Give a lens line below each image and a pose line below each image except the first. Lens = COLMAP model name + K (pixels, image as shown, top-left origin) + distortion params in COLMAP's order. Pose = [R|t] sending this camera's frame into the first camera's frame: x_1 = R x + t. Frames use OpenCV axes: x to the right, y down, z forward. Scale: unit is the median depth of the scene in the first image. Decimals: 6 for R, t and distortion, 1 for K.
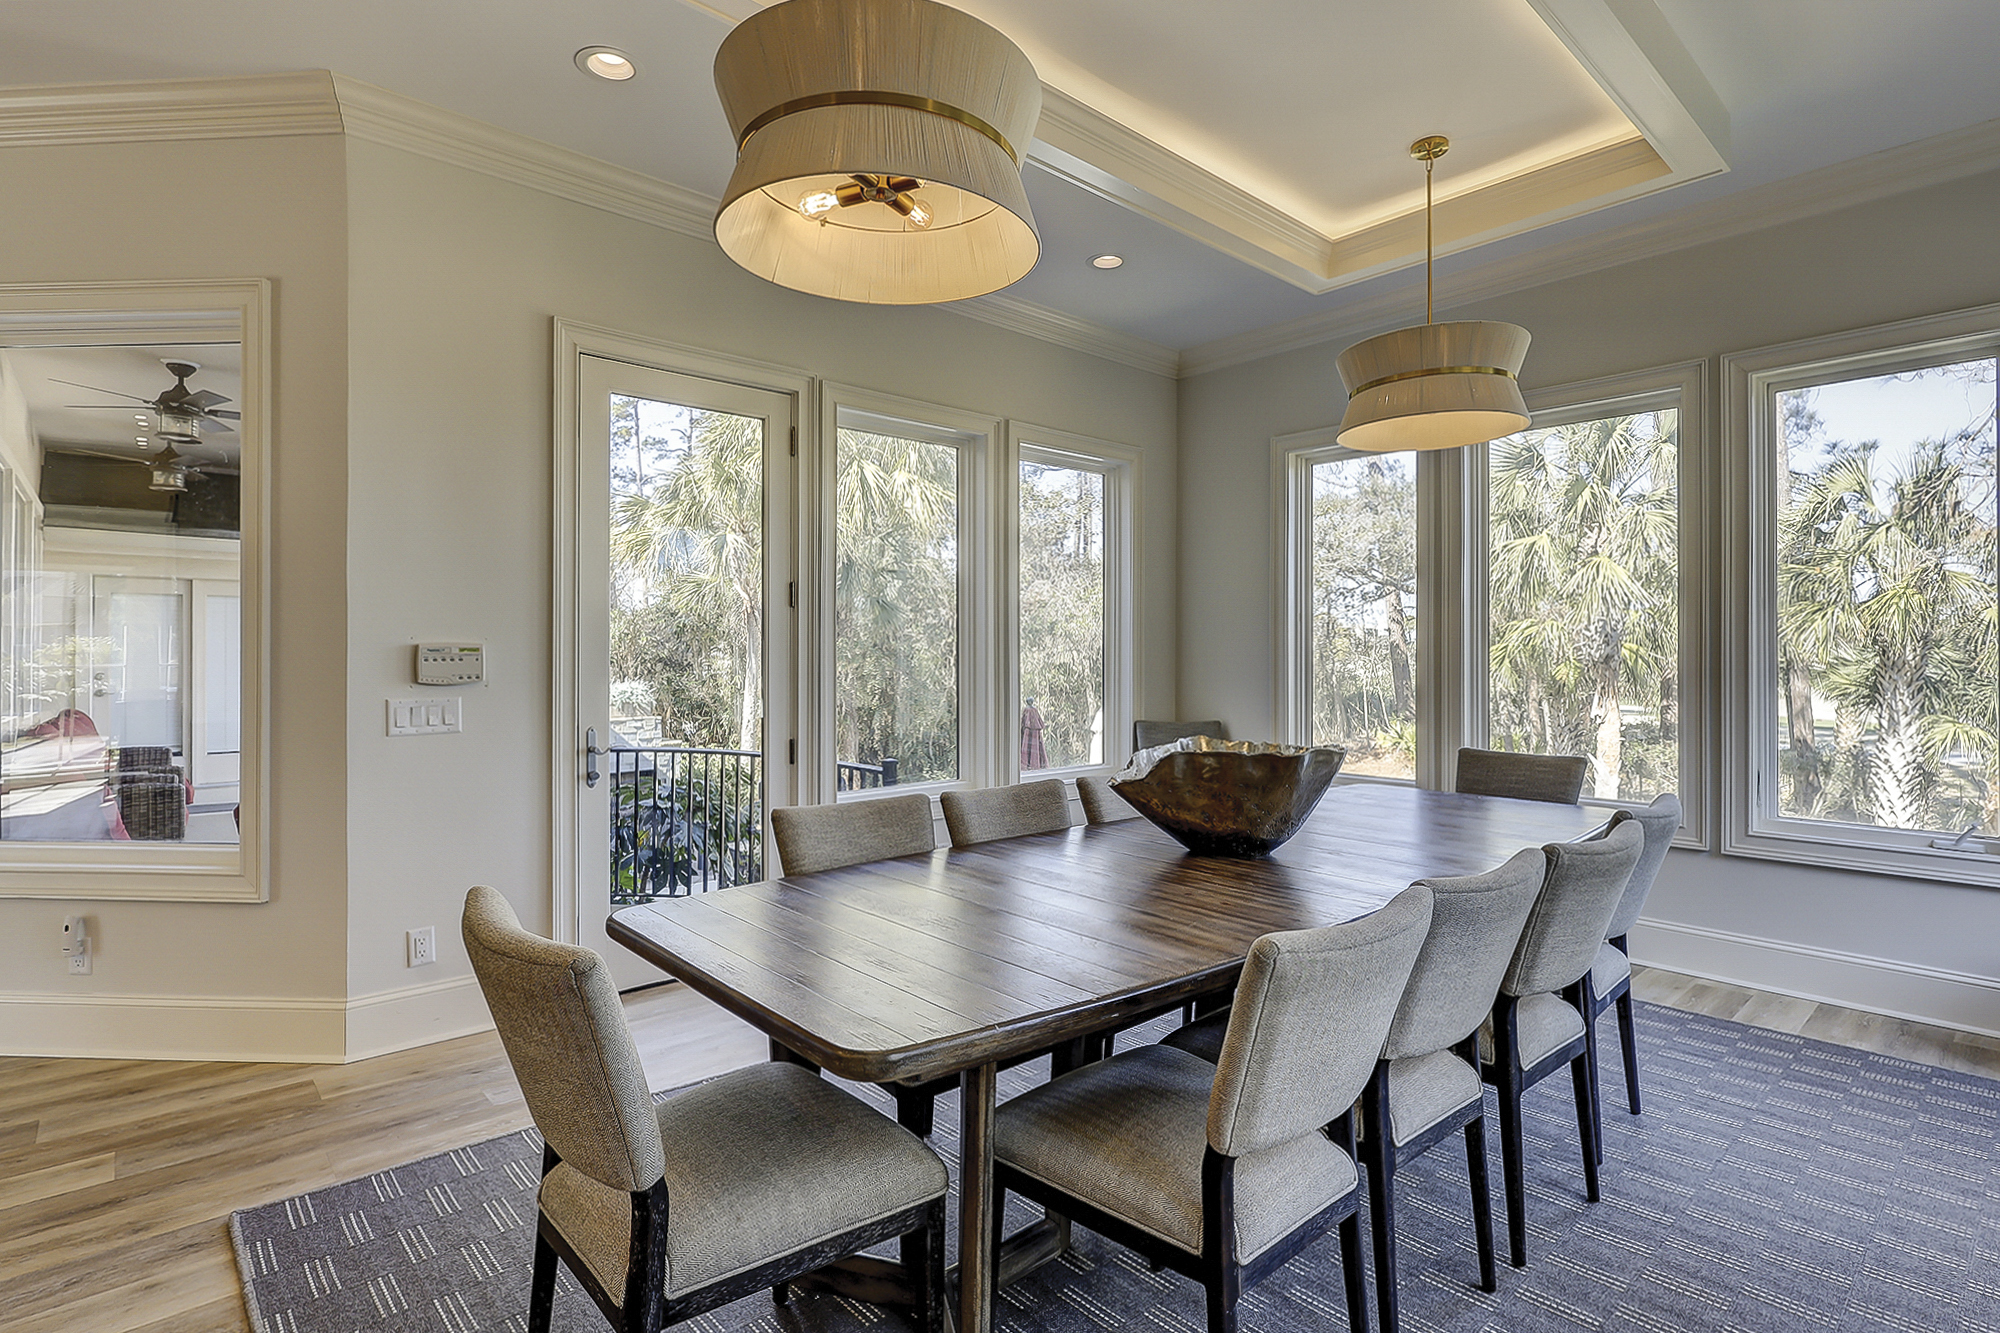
lens RADIAL K [[979.7, 0, 976.4], [0, 979.7, 638.2], [0, 0, 1]] dist [-0.005794, 0.001671]
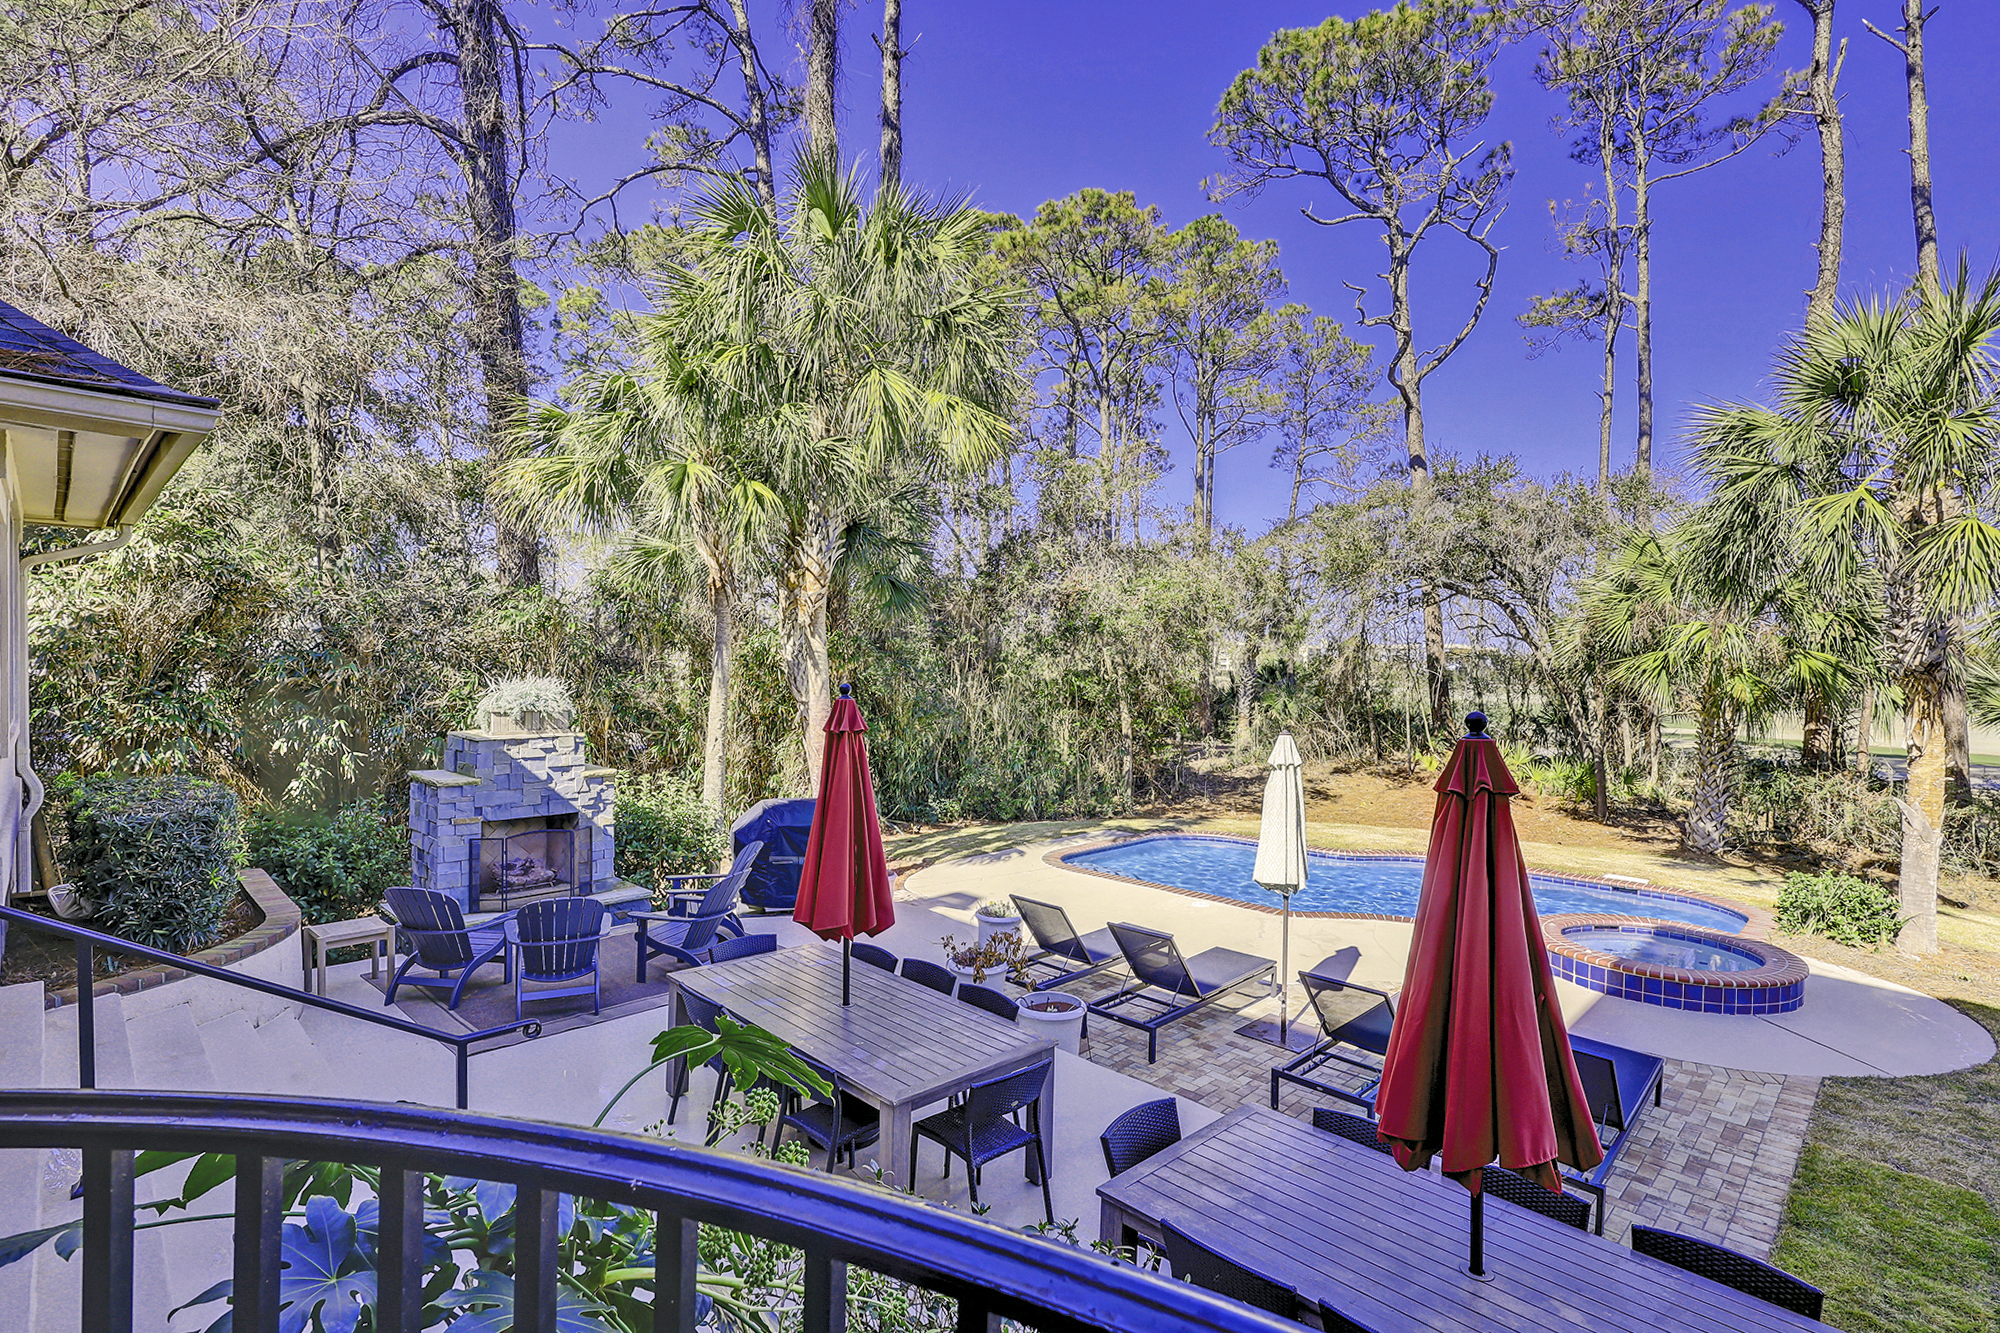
lens RADIAL K [[979.7, 0, 991.7], [0, 979.7, 679.0], [0, 0, 1]] dist [-0.005794, 0.001671]
pose [[0.998314, 0.014948, 0.056087, -0.071463], [-0.016533, 0.999474, 0.027903, 0.017507], [-0.055641, -0.028784, 0.998036, 0.273433]]
